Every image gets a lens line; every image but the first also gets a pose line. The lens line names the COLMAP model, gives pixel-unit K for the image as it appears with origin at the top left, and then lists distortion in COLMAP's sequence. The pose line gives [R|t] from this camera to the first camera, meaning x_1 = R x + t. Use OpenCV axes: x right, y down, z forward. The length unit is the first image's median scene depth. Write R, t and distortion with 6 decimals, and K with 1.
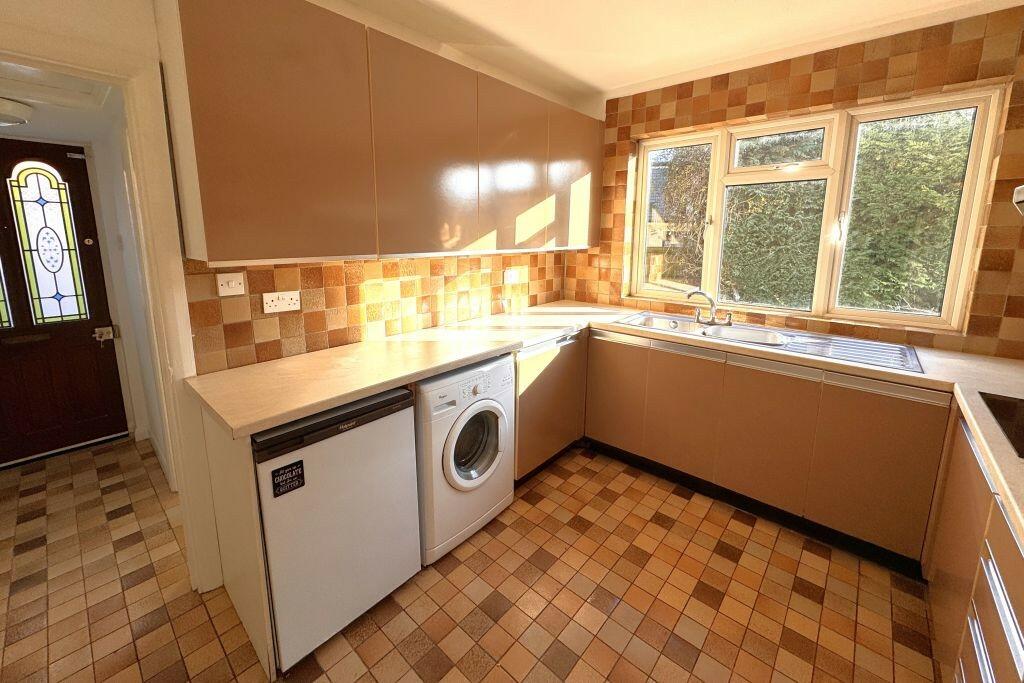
lens RADIAL K [[404.4, 0, 510.7], [0, 404.4, 298.8], [0, 0, 1]] dist [-0.003138, 0.000060]
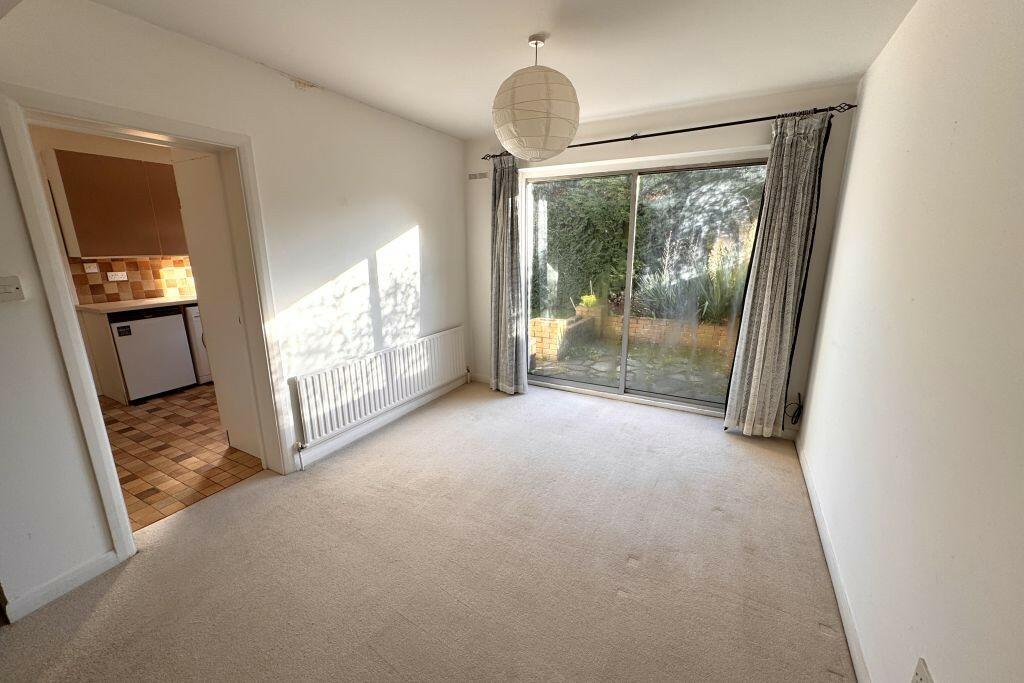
lens RADIAL K [[404.4, 0, 503.7], [0, 404.4, 340.2], [0, 0, 1]] dist [-0.003138, 0.000060]
pose [[0.975414, -0.061712, 0.211563, 0.915645], [0.045979, 0.995853, 0.078502, 0.248880], [-0.215530, -0.066844, 0.974207, -1.483597]]
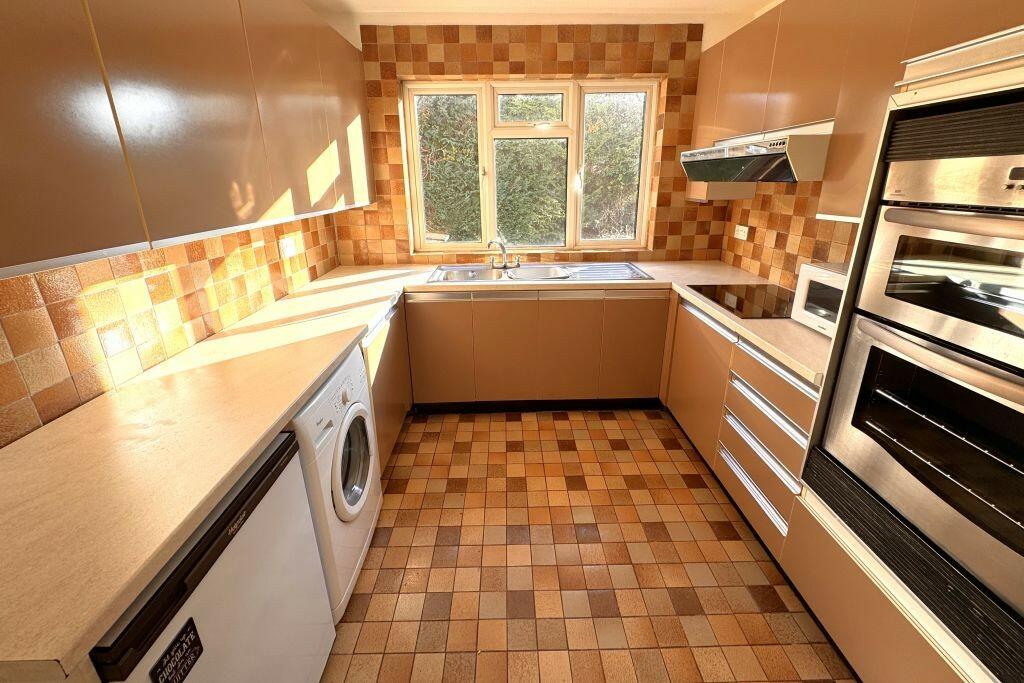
lens RADIAL K [[404.4, 0, 510.5], [0, 404.4, 303.1], [0, 0, 1]] dist [-0.003138, 0.000060]
pose [[0.737583, -0.211814, 0.641176, -0.282280], [0.122621, 0.975756, 0.181286, -0.054015], [-0.664030, -0.055092, 0.745674, 0.183246]]
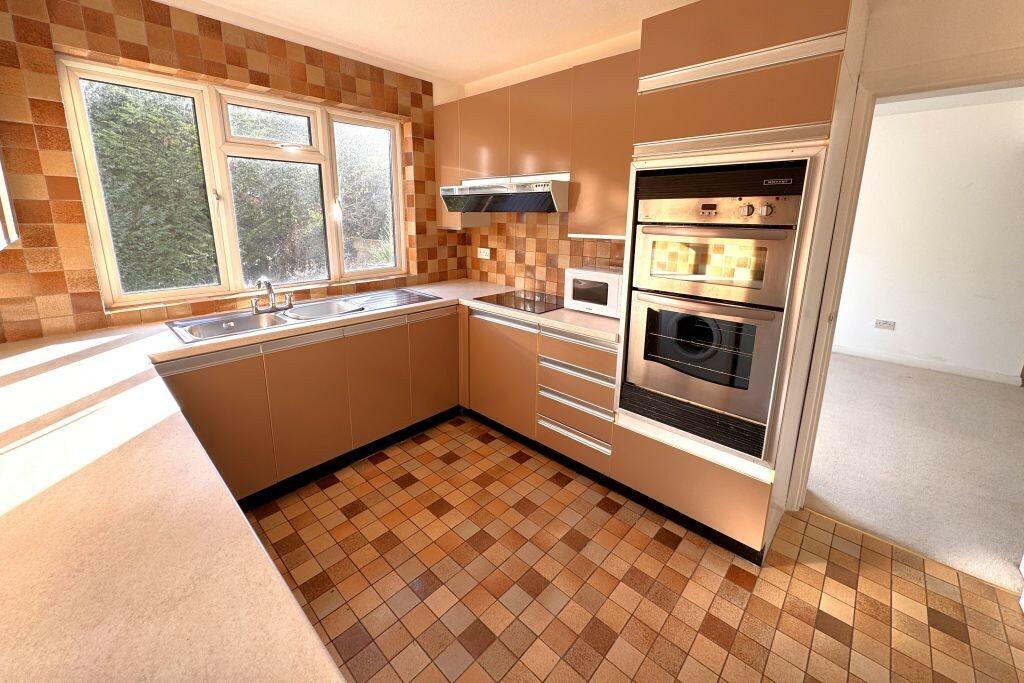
lens RADIAL K [[404.4, 0, 510.7], [0, 404.4, 299.0], [0, 0, 1]] dist [-0.003138, 0.000060]
pose [[0.023028, -0.211472, 0.977113, -0.472034], [0.148337, 0.967276, 0.205848, -0.090128], [-0.988669, 0.140201, 0.053643, 0.507491]]
